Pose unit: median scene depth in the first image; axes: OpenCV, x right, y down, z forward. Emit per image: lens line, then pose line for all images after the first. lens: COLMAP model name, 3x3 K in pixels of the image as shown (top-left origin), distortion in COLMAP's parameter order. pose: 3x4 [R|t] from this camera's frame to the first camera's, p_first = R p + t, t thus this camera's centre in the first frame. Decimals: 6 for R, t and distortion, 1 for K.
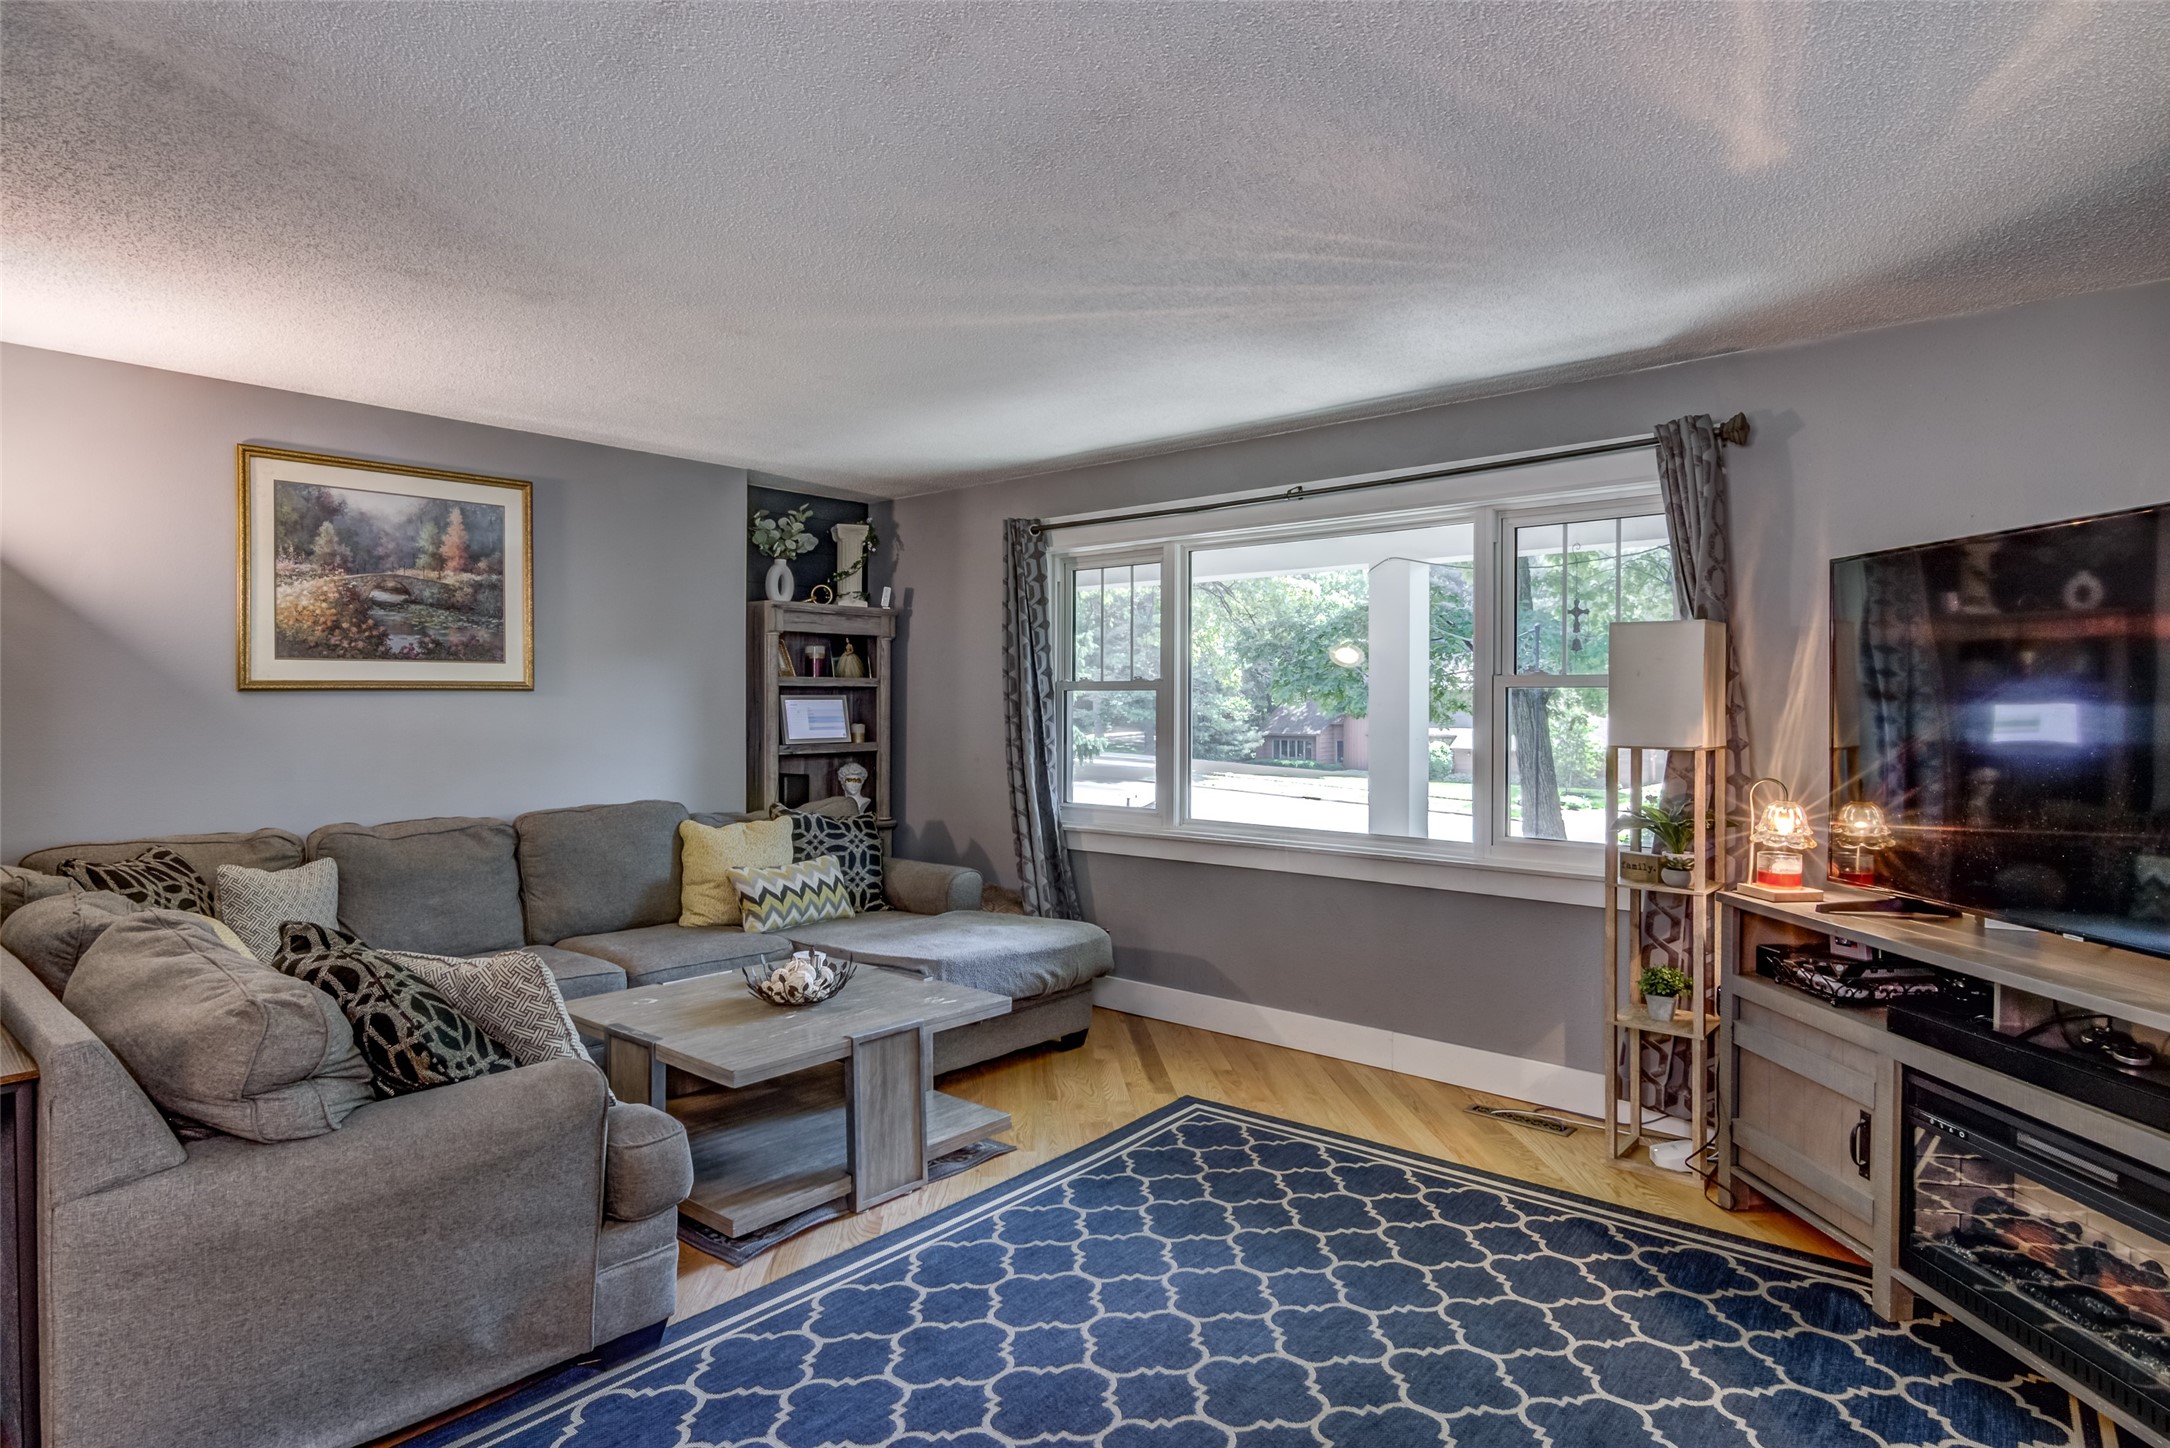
lens RADIAL K [[1182.4, 0, 1084.9], [0, 1182.4, 709.4], [0, 0, 1]] dist [-0.010704, -0.010028]
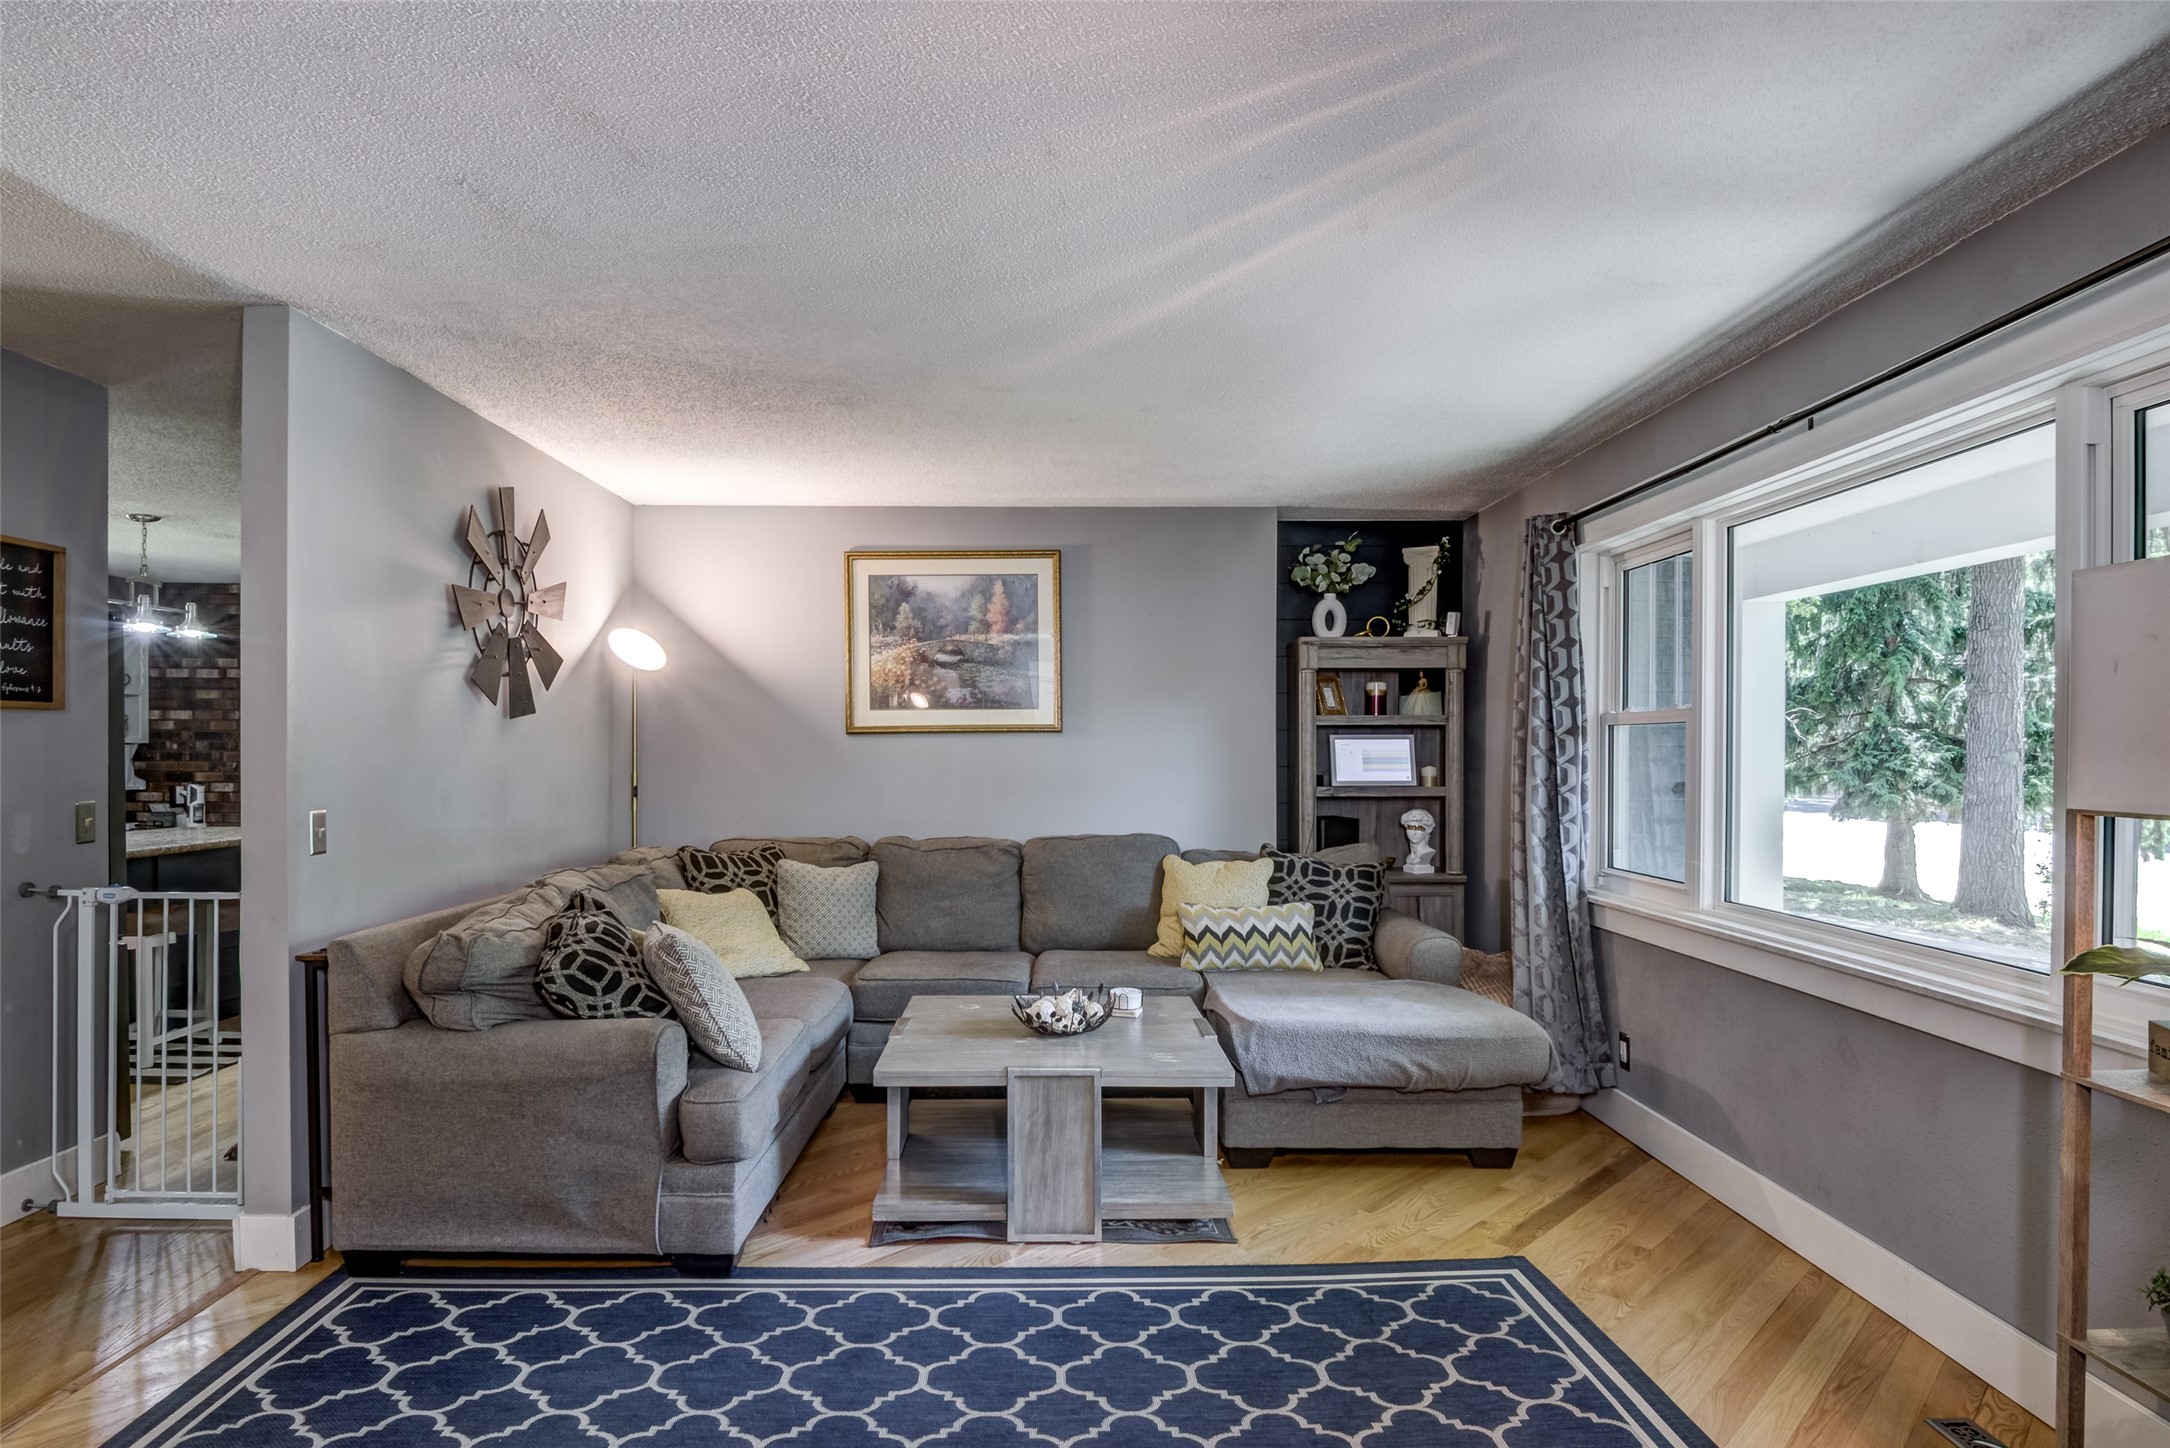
lens RADIAL K [[1182.4, 0, 1053.7], [0, 1182.4, 764.8], [0, 0, 1]] dist [-0.010704, -0.010028]
pose [[0.656513, 0.008308, -0.754269, 0.451516], [-0.002719, 0.999959, 0.008648, 0.006696], [0.754310, -0.003627, 0.656508, 0.279019]]
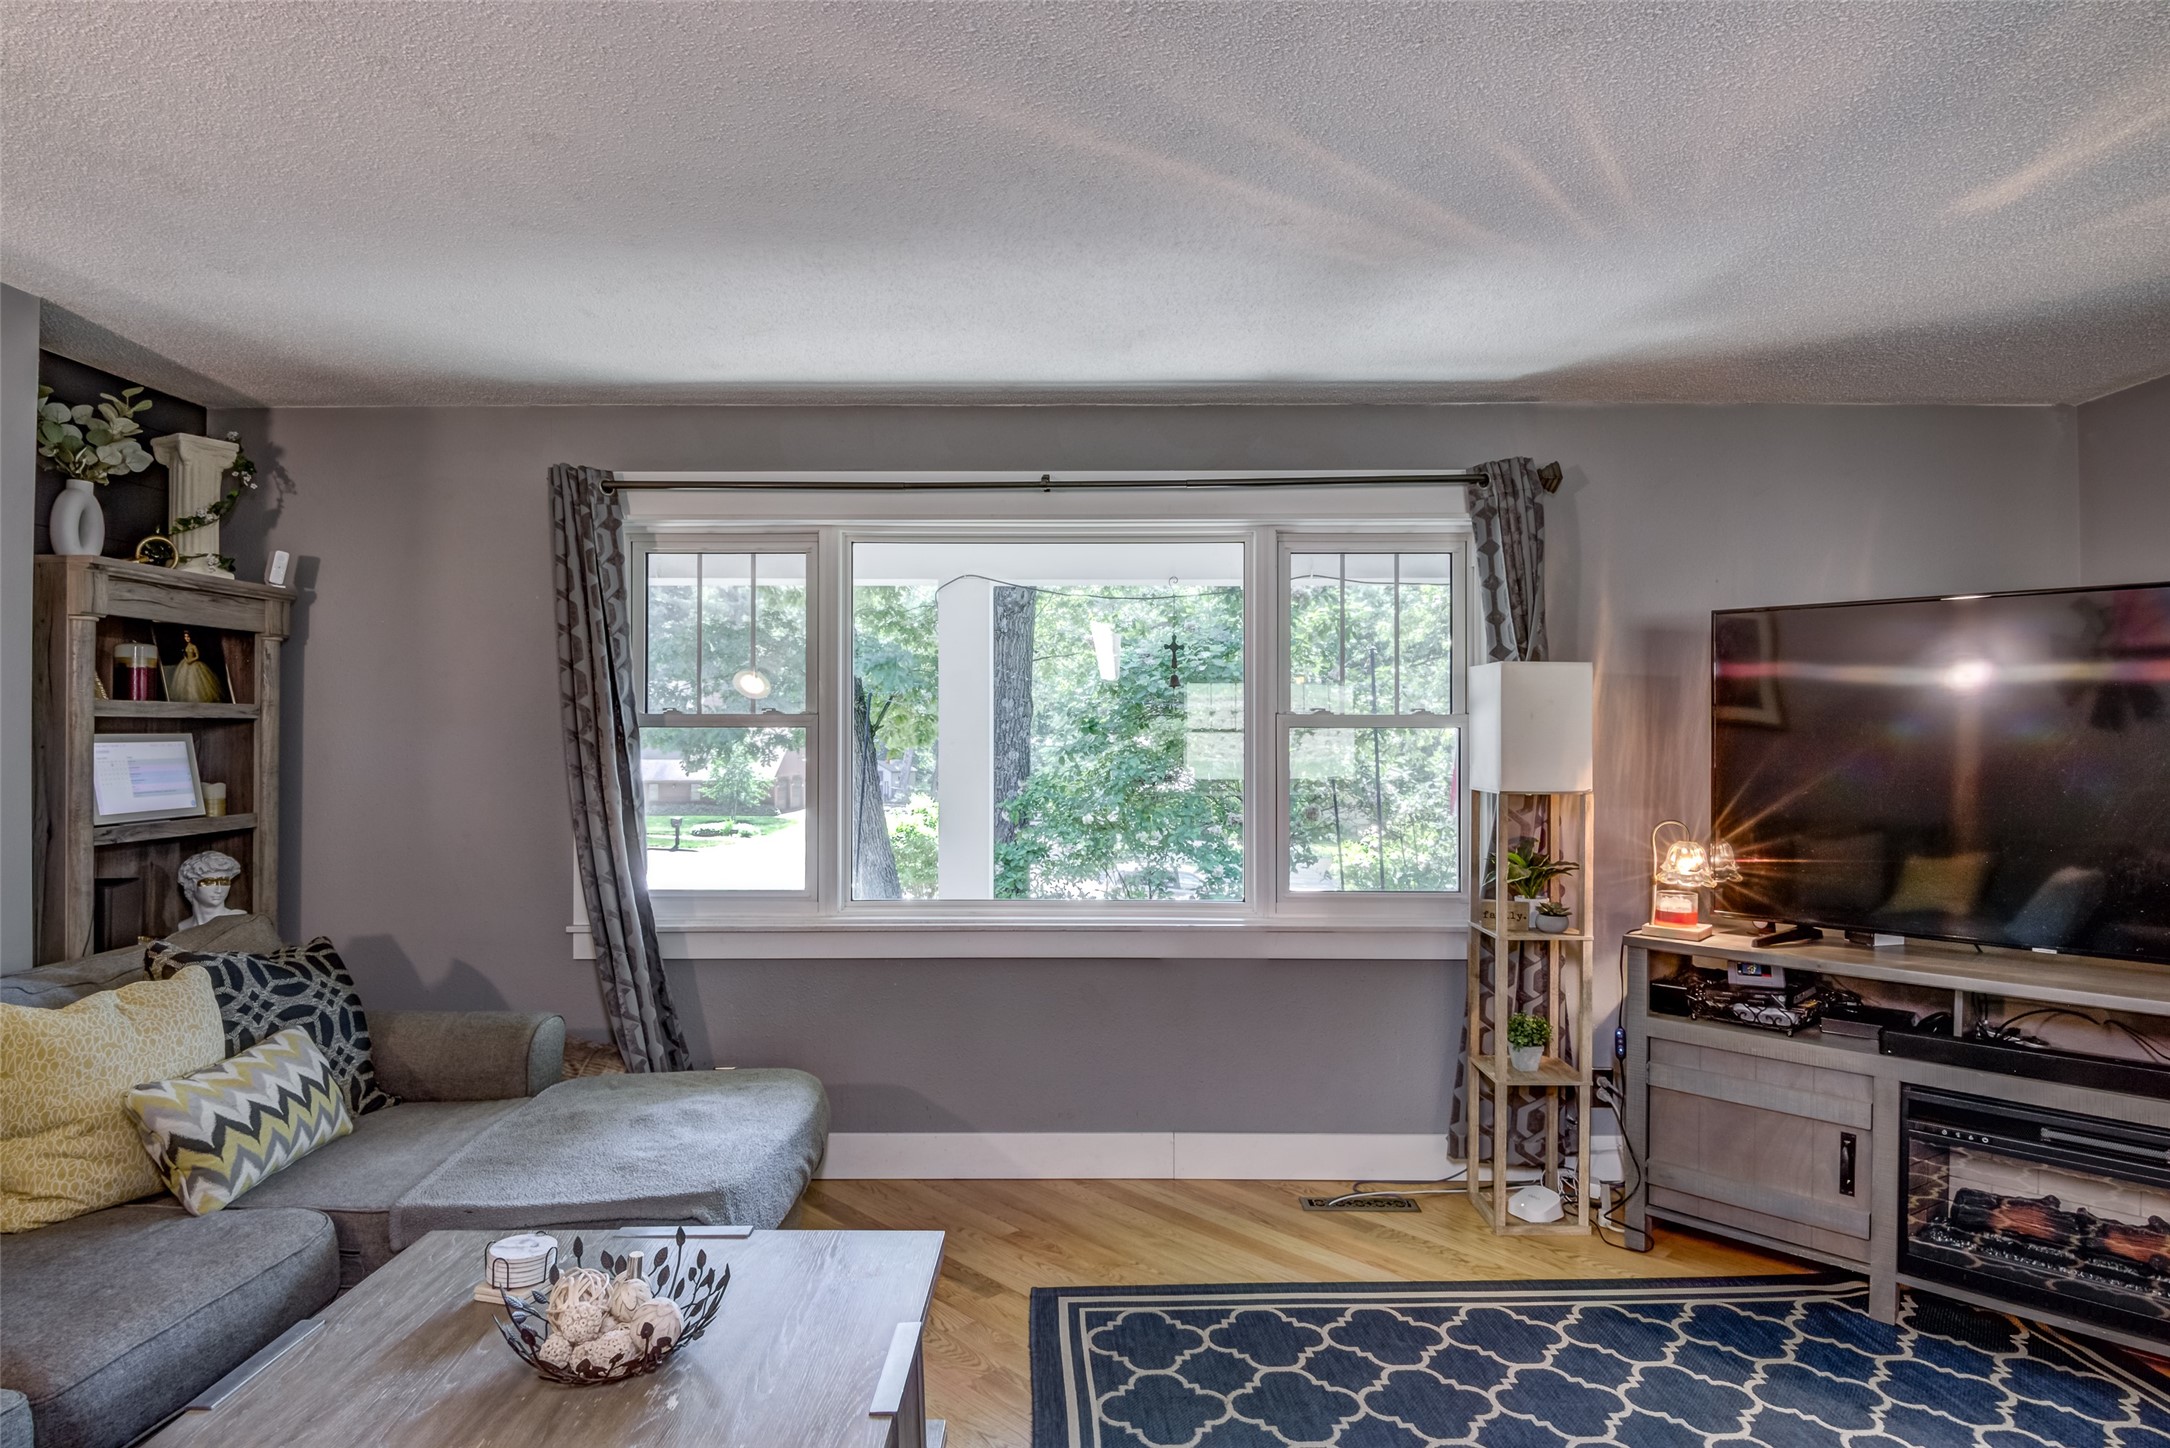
lens RADIAL K [[1182.4, 0, 1096.4], [0, 1182.4, 721.4], [0, 0, 1]] dist [-0.010704, -0.010028]
pose [[0.755205, 0.004517, 0.655474, -0.359310], [0.004651, 0.999914, -0.012249, -0.012808], [-0.655473, 0.012300, 0.755119, 0.419927]]
